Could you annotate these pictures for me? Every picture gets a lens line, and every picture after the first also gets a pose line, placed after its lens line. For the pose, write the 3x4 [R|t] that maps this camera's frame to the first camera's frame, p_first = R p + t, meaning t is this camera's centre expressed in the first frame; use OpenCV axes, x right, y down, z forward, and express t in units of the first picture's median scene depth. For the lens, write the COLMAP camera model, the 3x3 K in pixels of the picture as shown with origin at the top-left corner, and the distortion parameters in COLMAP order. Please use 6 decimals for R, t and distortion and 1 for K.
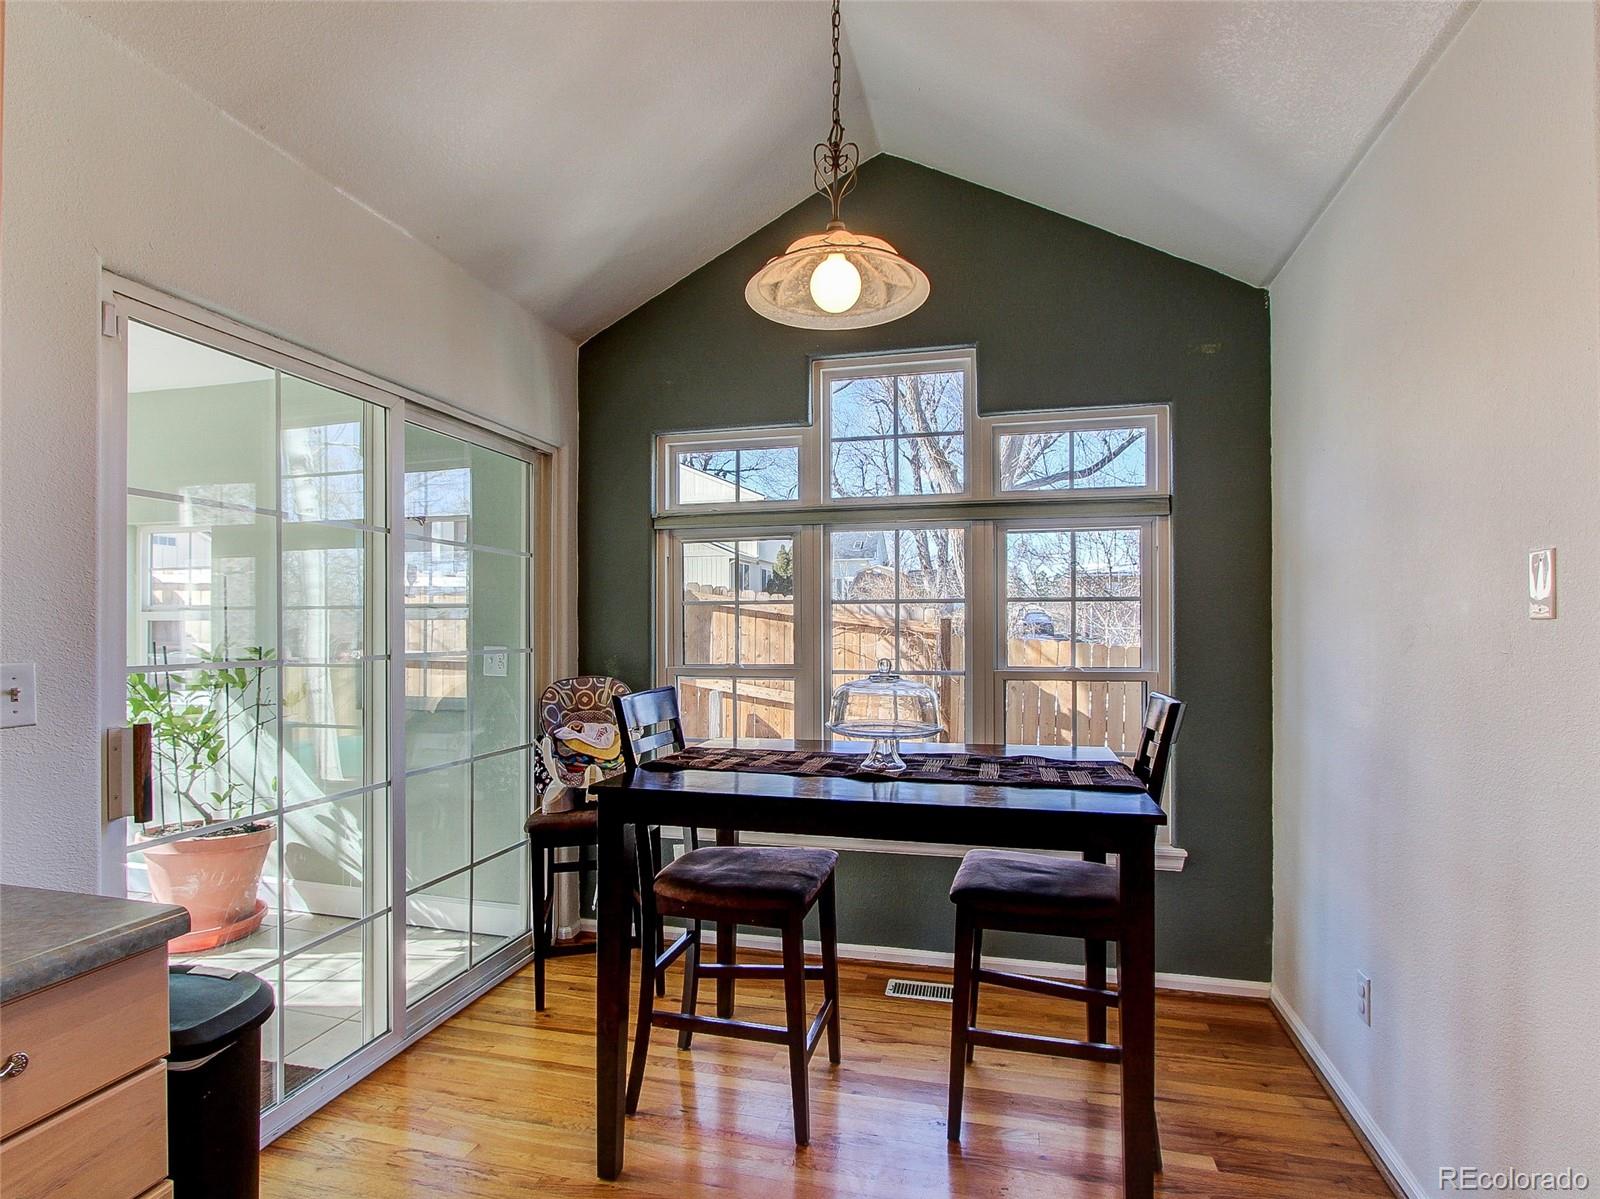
lens RADIAL K [[830.7, 0, 793.3], [0, 830.7, 620.0], [0, 0, 1]] dist [-0.017312, 0.002388]
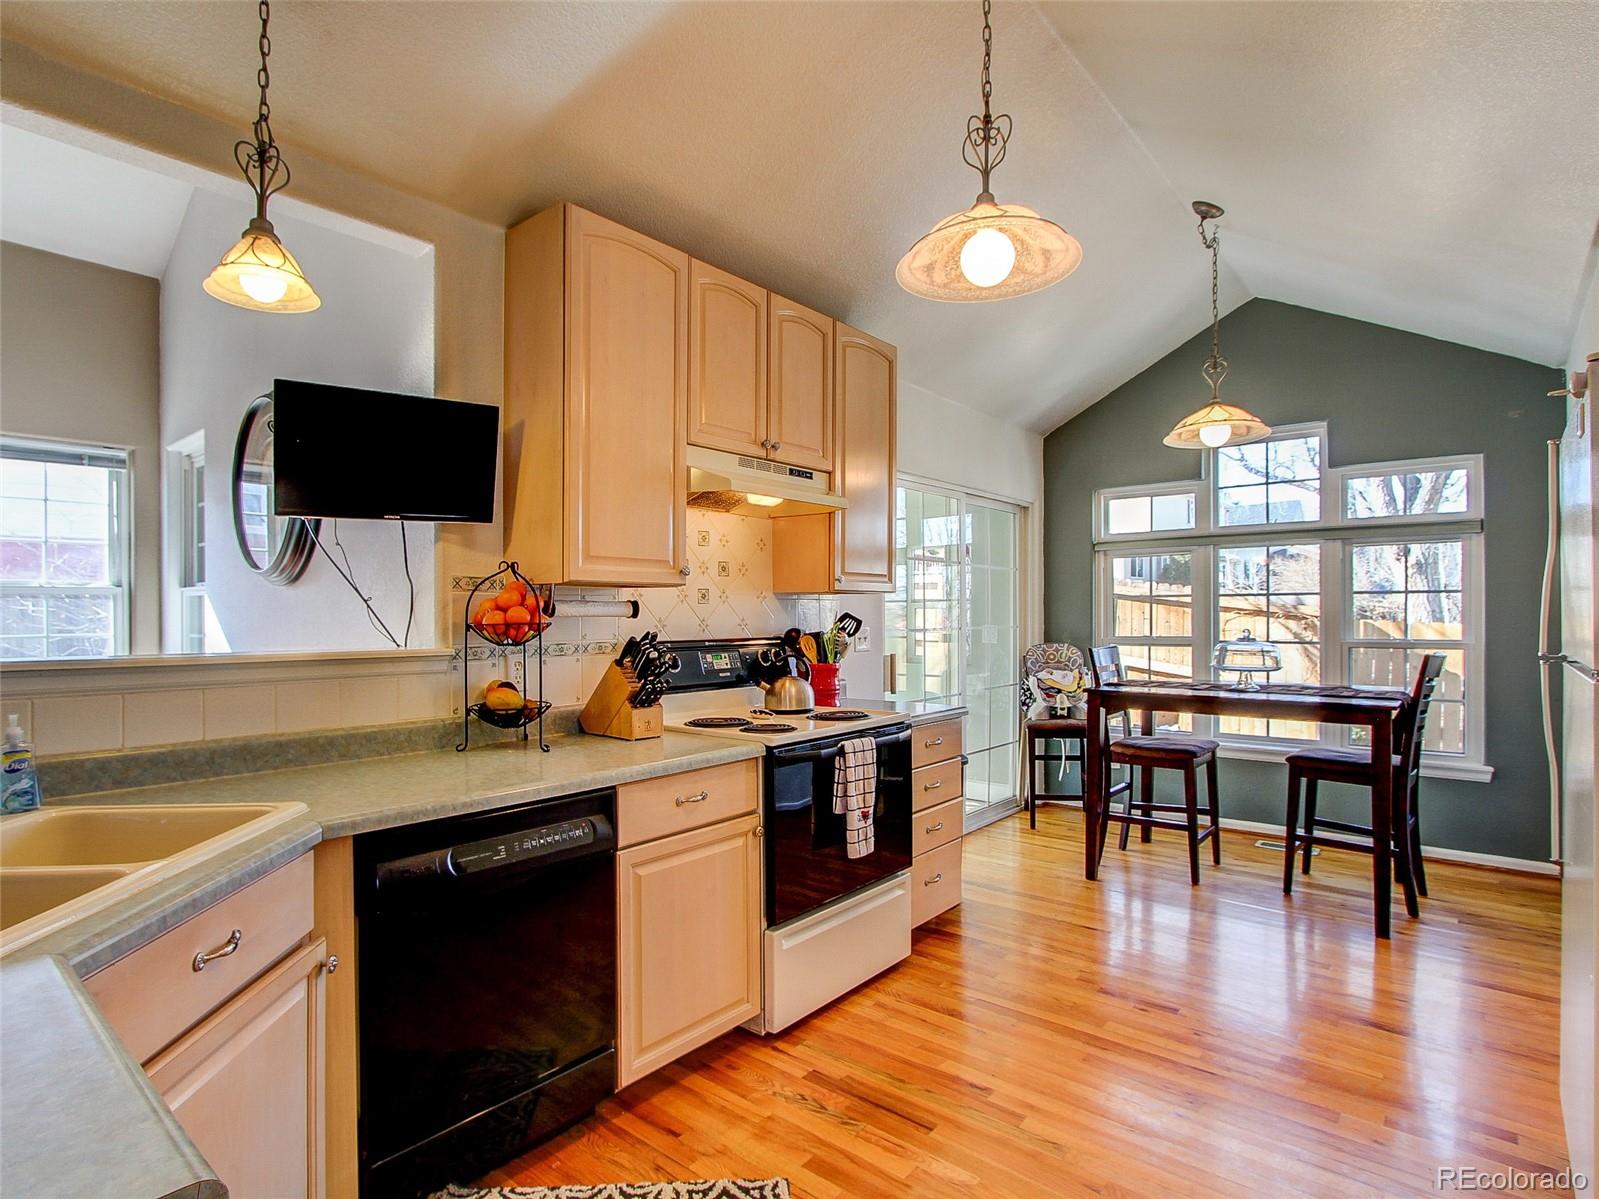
lens RADIAL K [[830.2, 0, 792.8], [0, 830.2, 620.0], [0, 0, 1]] dist [-0.017312, 0.002388]
pose [[0.899422, 0.000684, -0.437080, 0.005734], [0.006110, 0.999881, 0.014136, -0.003618], [0.437038, -0.015384, 0.899312, -0.723968]]
